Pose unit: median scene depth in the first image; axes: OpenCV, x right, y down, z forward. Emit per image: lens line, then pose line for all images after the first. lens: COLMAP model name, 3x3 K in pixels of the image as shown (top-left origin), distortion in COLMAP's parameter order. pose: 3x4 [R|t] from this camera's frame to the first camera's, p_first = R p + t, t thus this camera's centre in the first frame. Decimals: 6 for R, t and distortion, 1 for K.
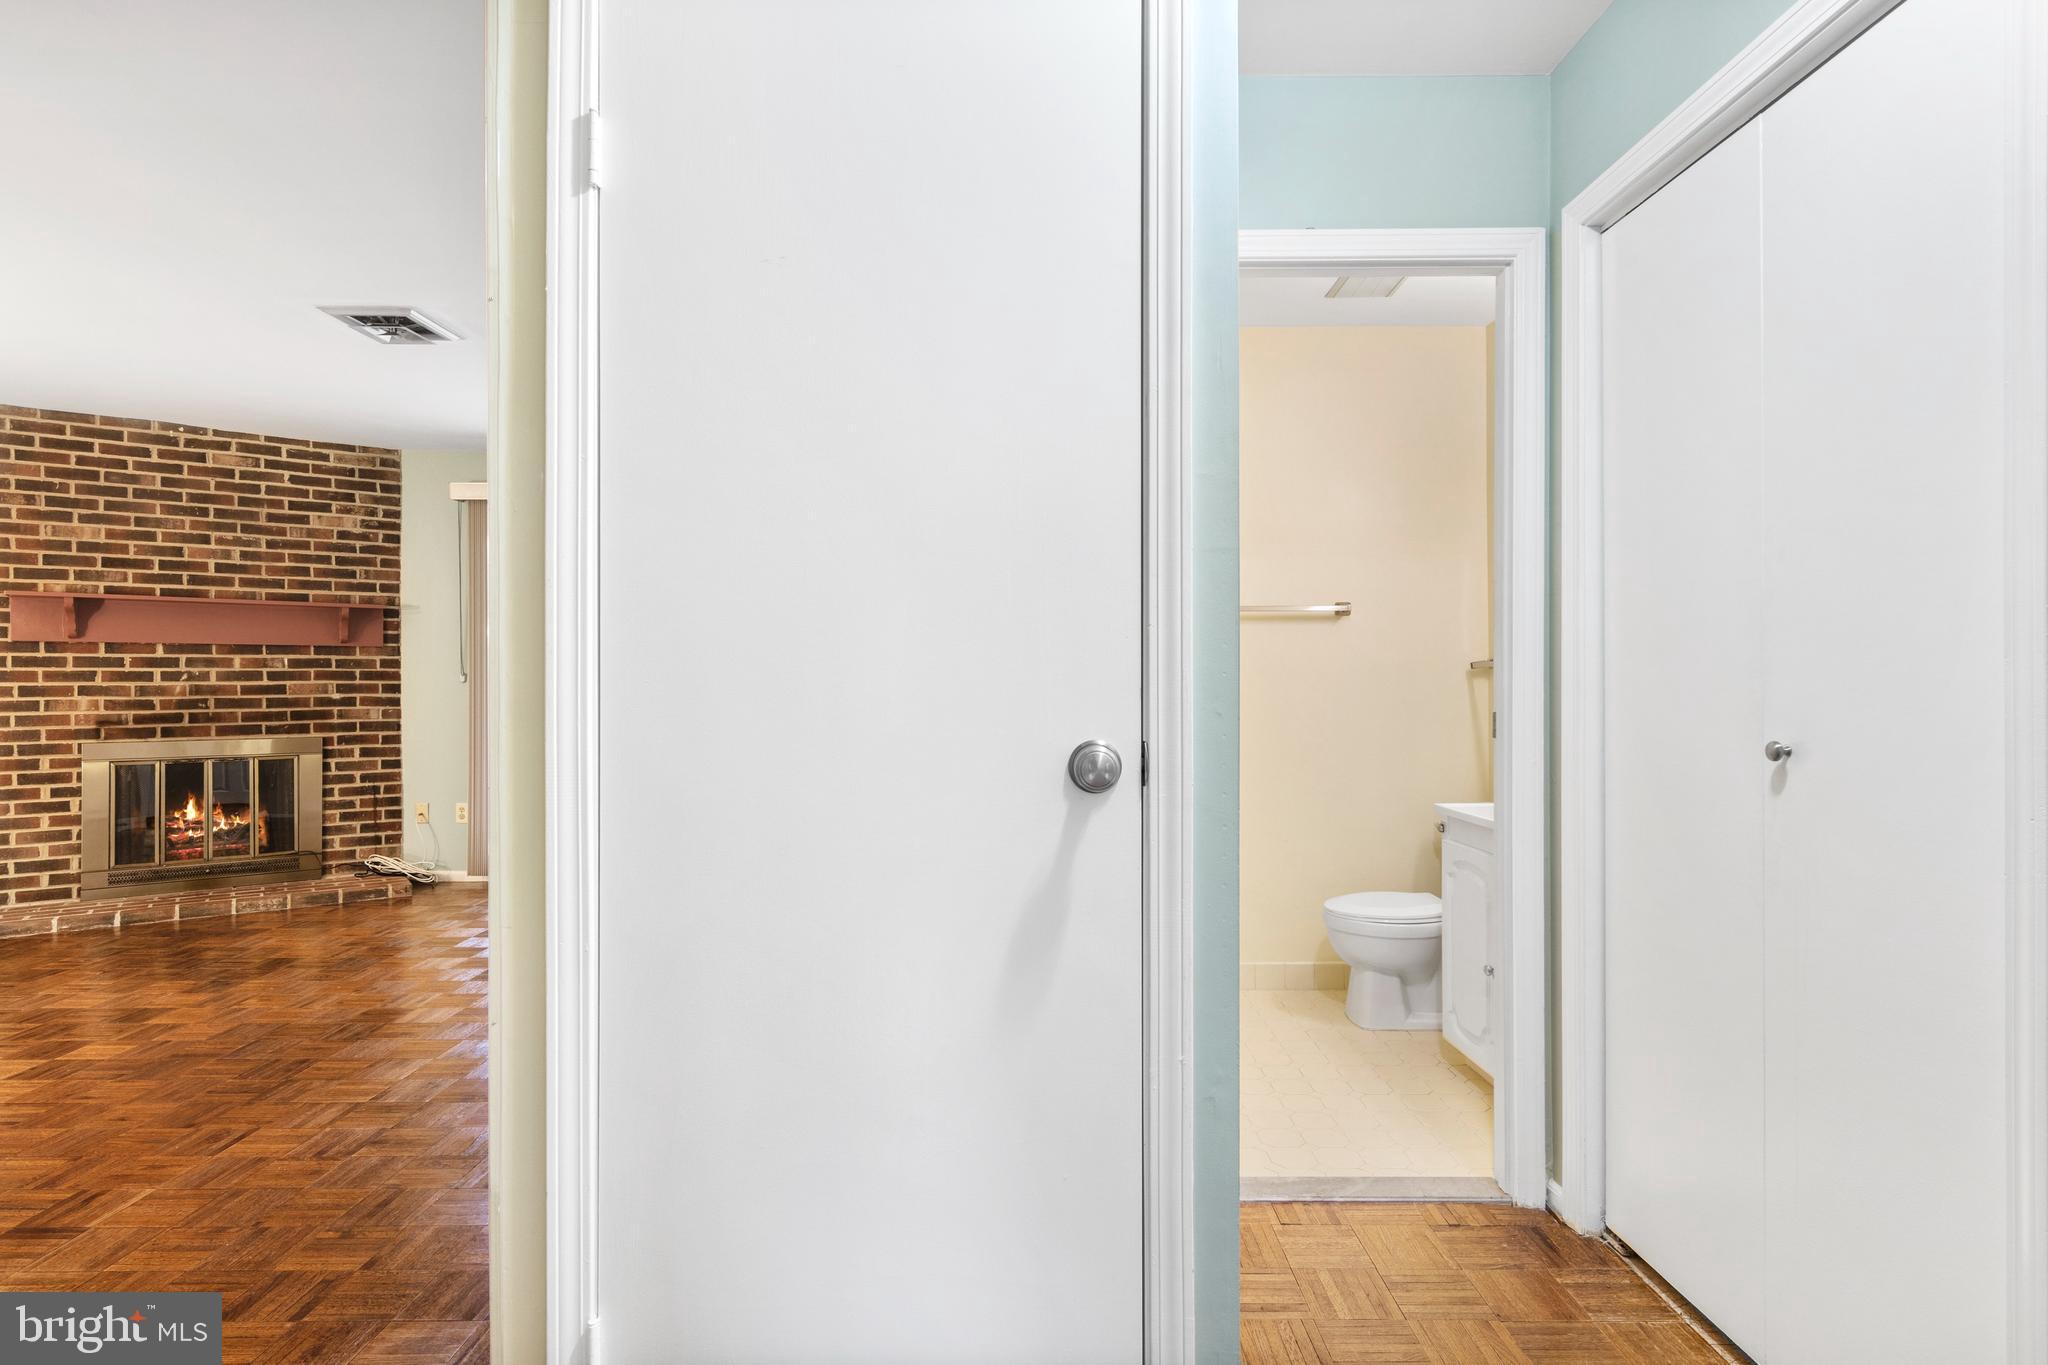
lens RADIAL K [[1045.1, 0, 1018.6], [0, 1045.1, 680.2], [0, 0, 1]] dist [-0.000306, -0.000420]
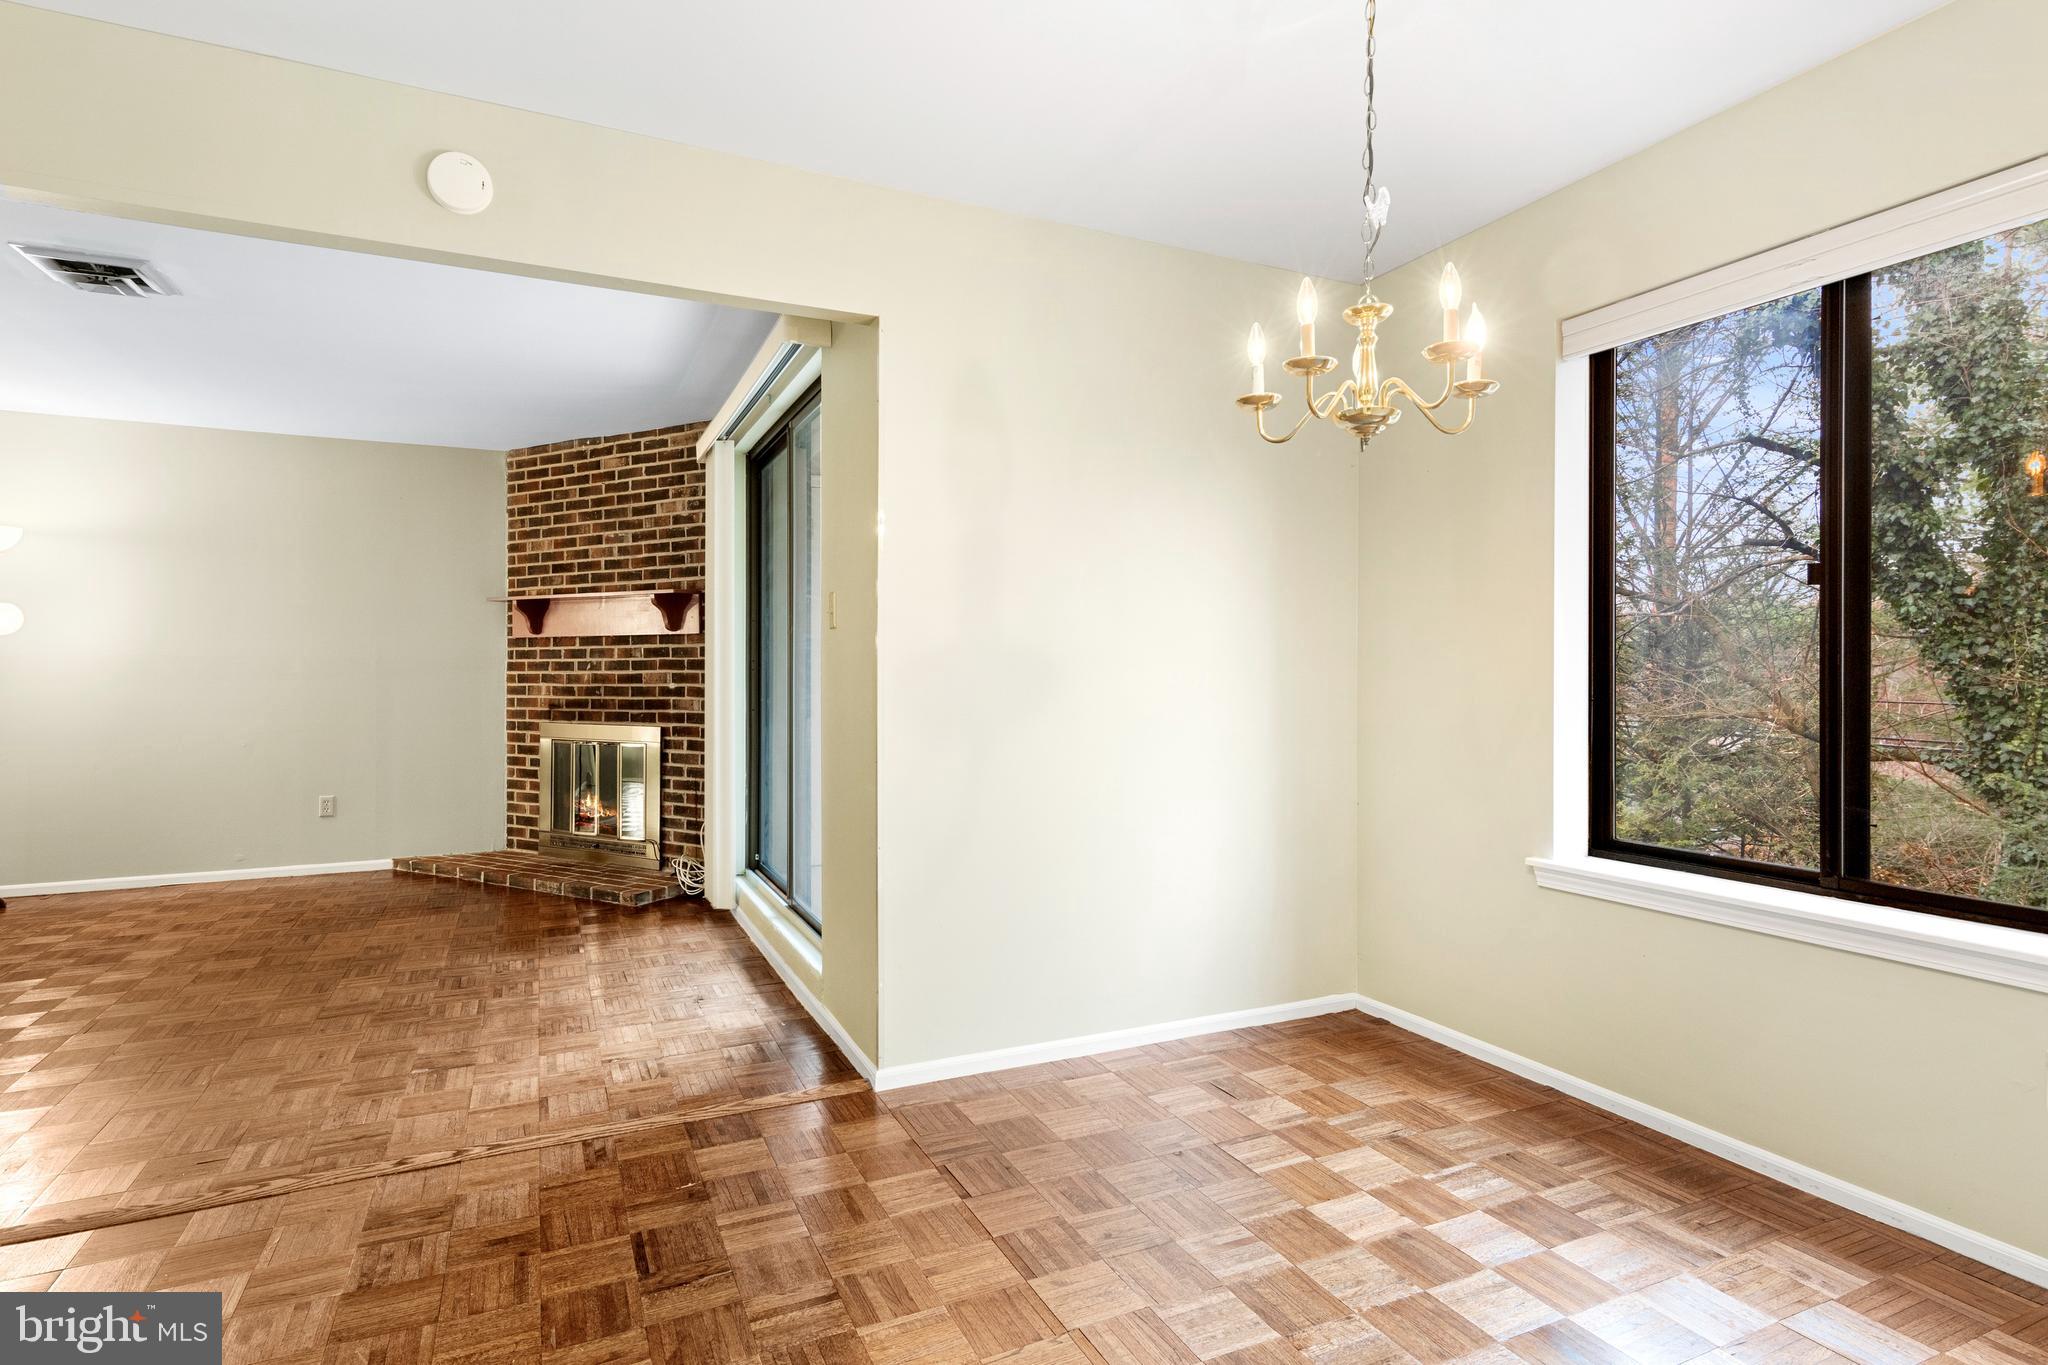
lens RADIAL K [[1045.1, 0, 1018.6], [0, 1045.1, 680.2], [0, 0, 1]] dist [-0.000306, -0.000420]
pose [[0.430424, 0.006843, -0.902601, 0.381381], [-0.000625, 0.999973, 0.007284, 0.002783], [0.902627, -0.002571, 0.430416, 0.905071]]
